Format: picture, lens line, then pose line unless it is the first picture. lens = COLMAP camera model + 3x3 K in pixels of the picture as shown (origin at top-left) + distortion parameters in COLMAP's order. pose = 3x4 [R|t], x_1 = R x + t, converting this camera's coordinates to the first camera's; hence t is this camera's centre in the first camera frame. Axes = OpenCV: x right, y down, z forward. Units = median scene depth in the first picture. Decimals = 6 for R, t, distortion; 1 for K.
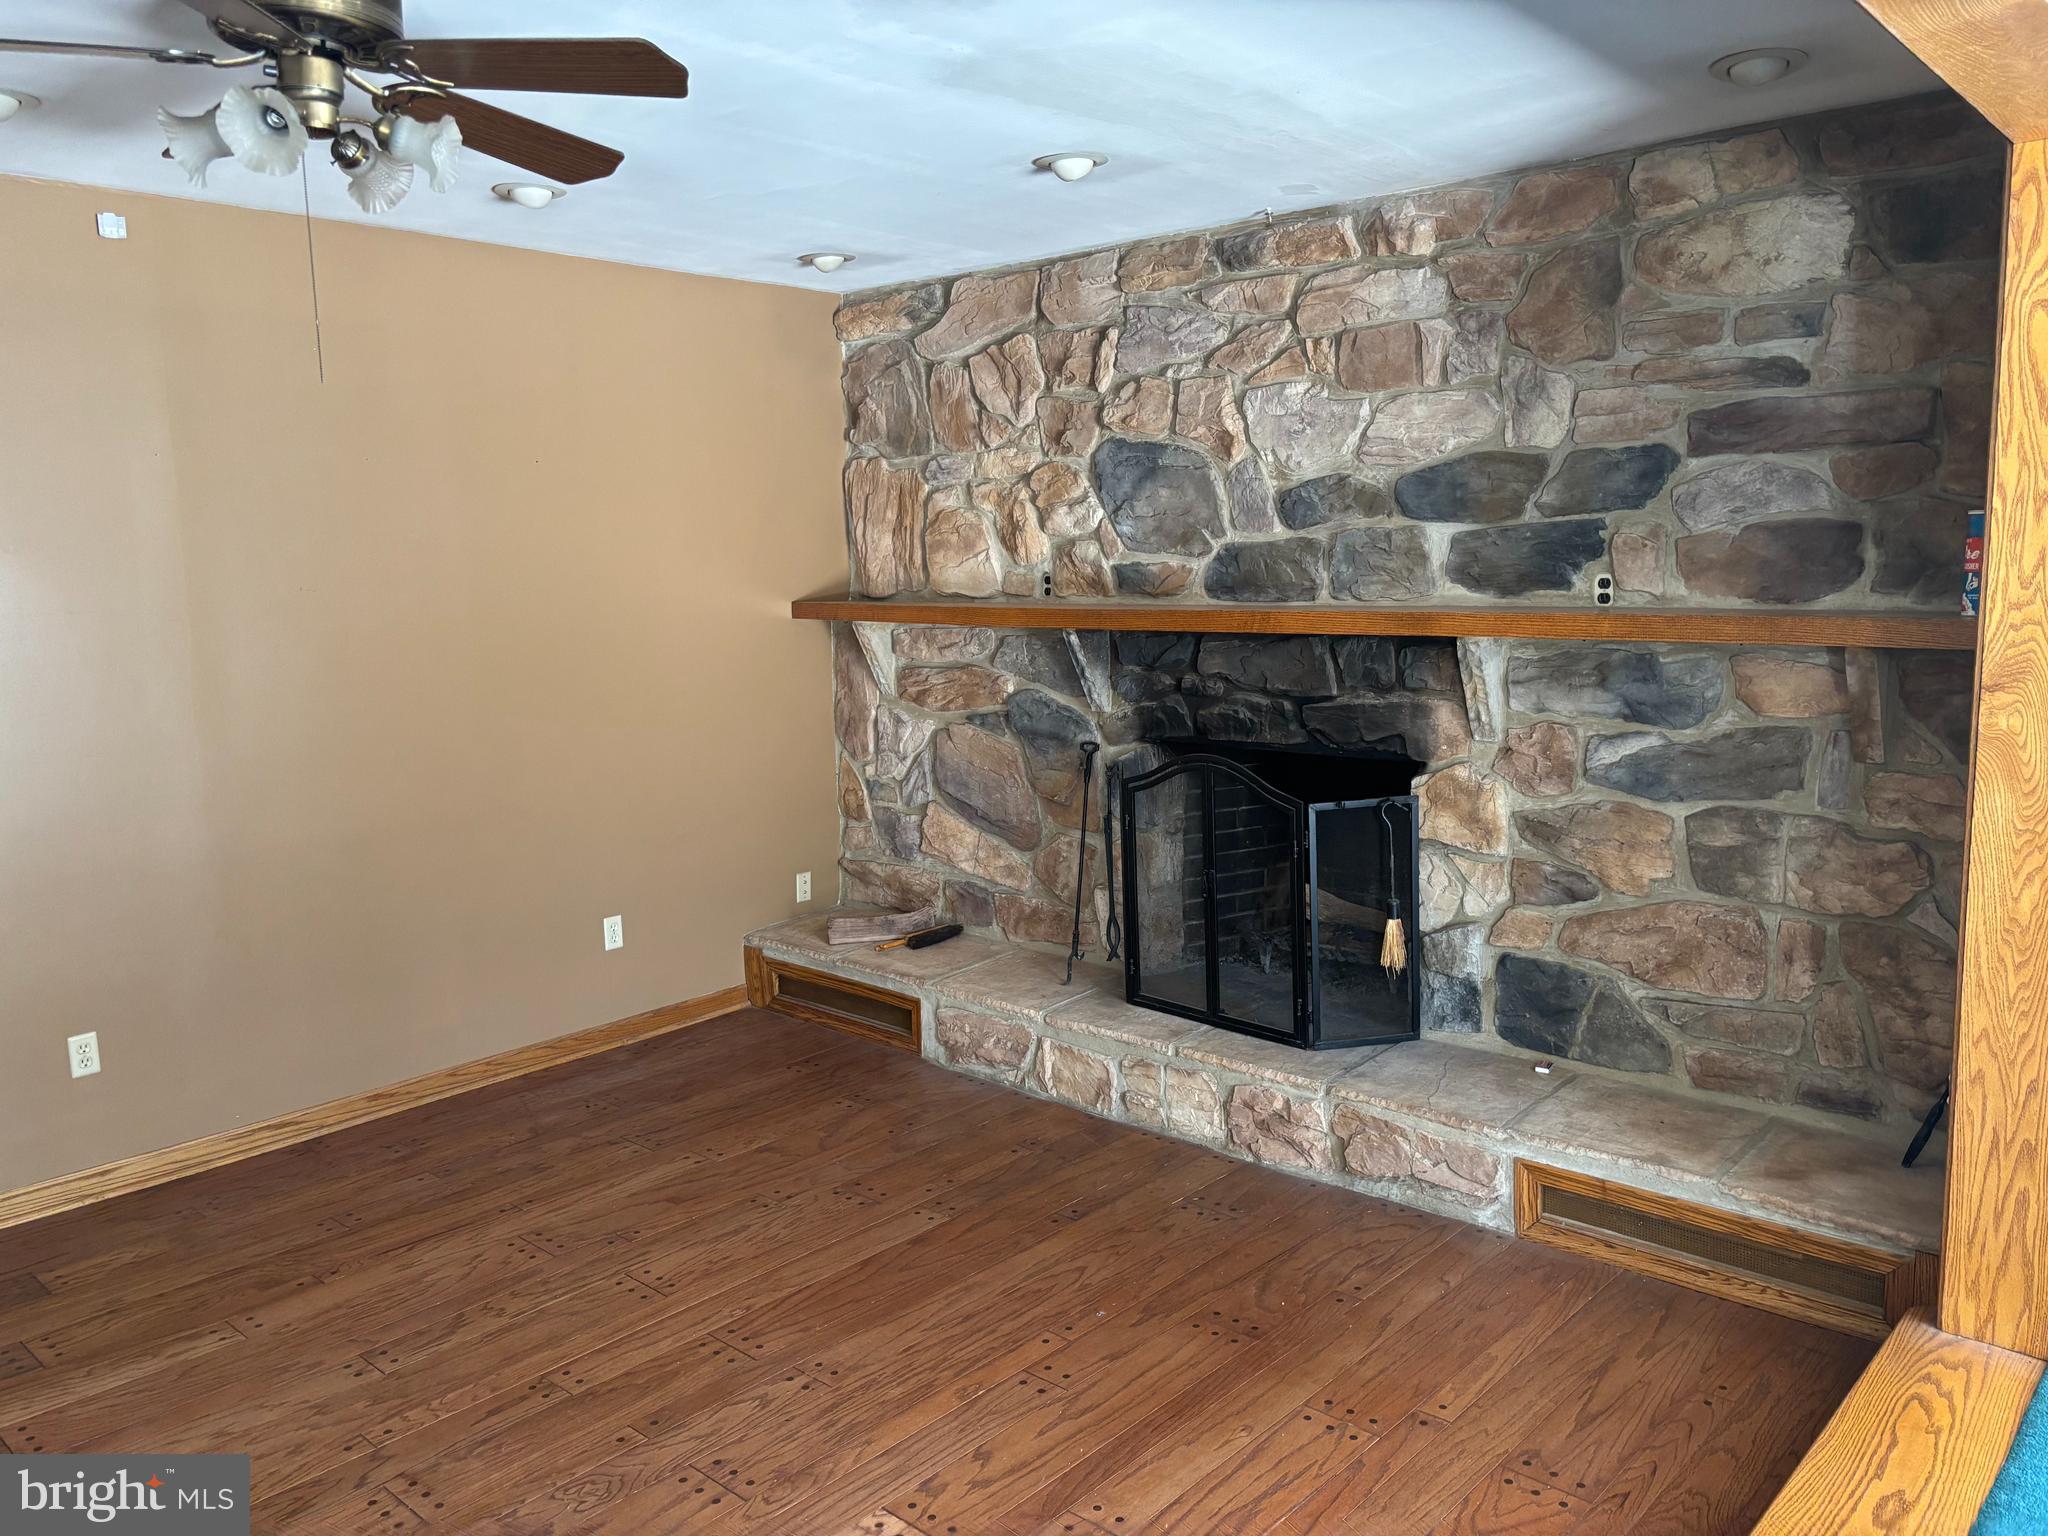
lens RADIAL K [[1490.4, 0, 1024.0], [0, 1490.4, 768.0], [0, 0, 1]] dist [0.000501, -0.001104]
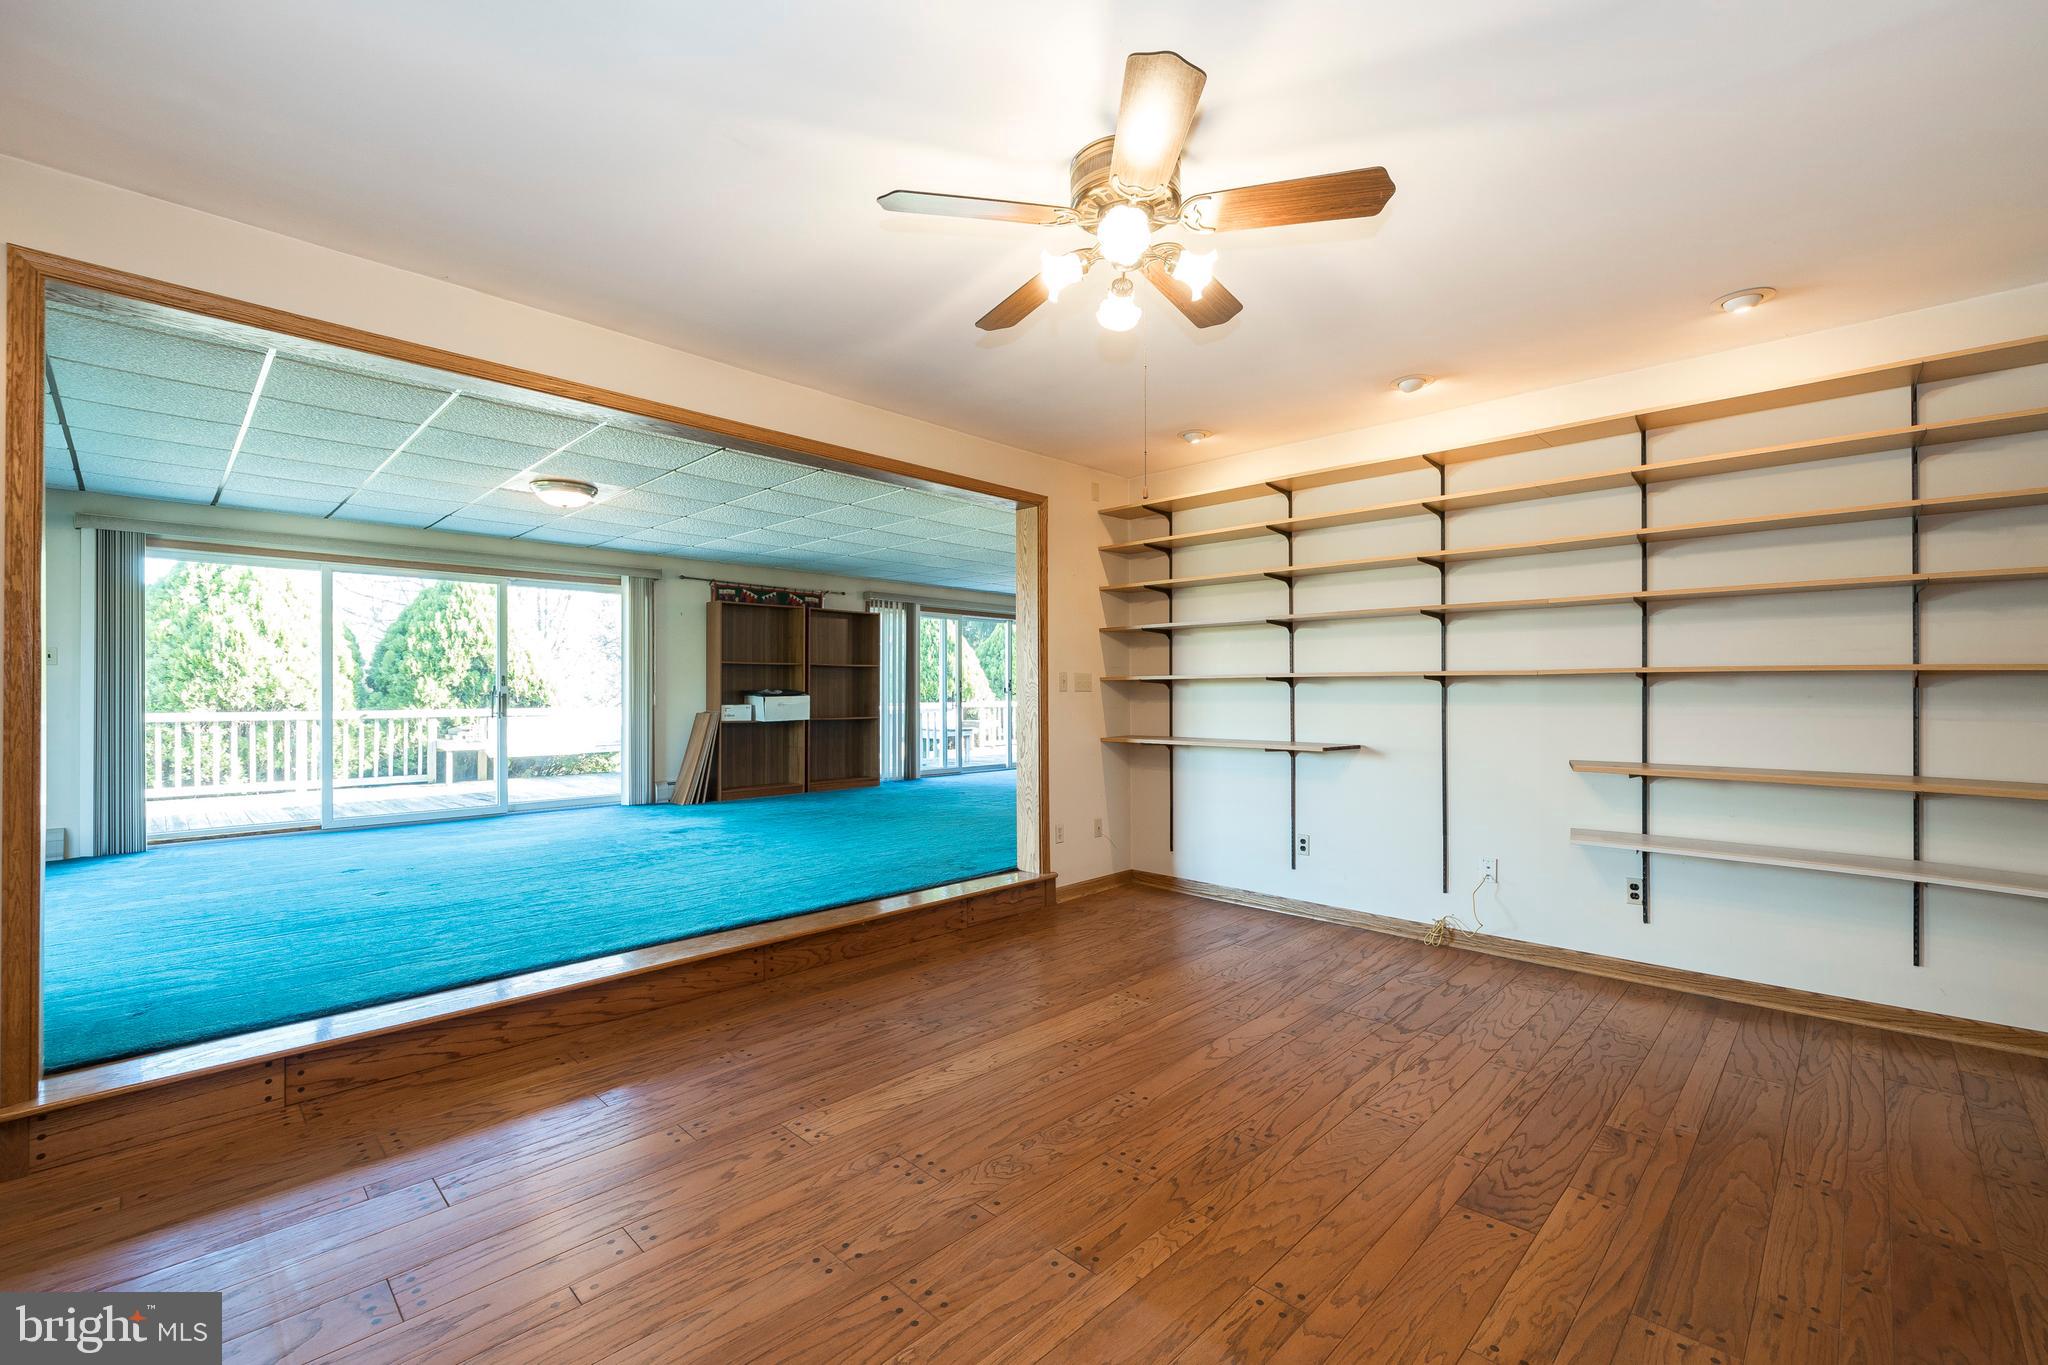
lens RADIAL K [[861.3, 0, 1032.1], [0, 861.3, 683.1], [0, 0, 1]] dist [0.002061, 0.000006]
pose [[-0.999077, 0.019548, 0.038248, -0.235927], [0.024331, 0.991361, 0.128885, -0.059622], [-0.035398, 0.129696, -0.990922, 1.170621]]
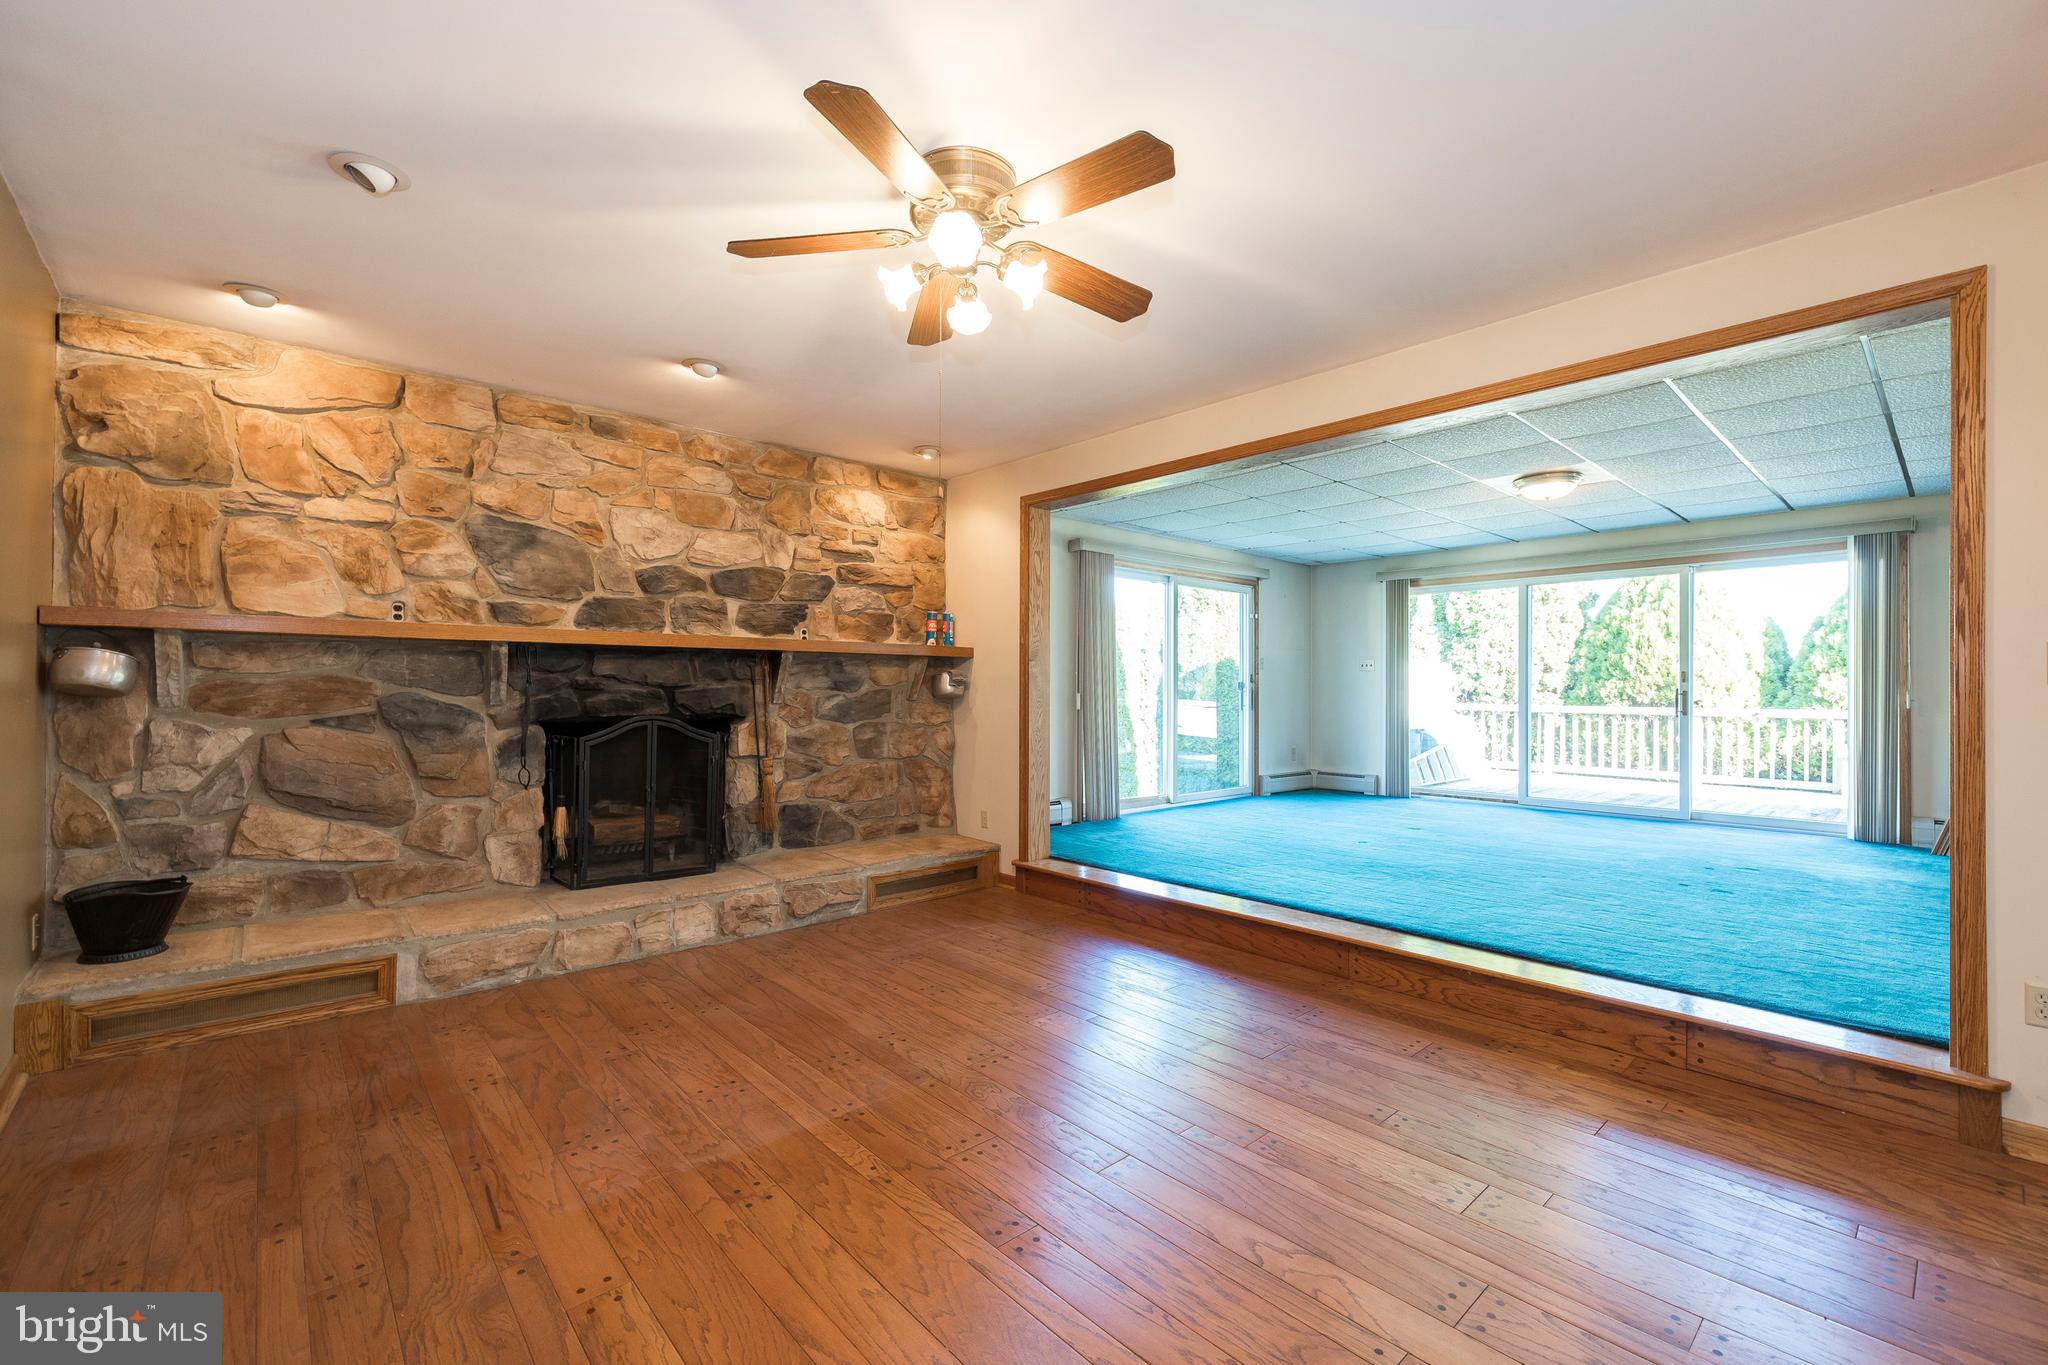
lens RADIAL K [[861.3, 0, 1032.1], [0, 861.3, 683.1], [0, 0, 1]] dist [0.002061, 0.000006]
pose [[0.100301, 0.025231, 0.994637, -0.844557], [0.133587, 0.990285, -0.038592, 0.047710], [-0.985948, 0.136742, 0.095956, 0.517012]]
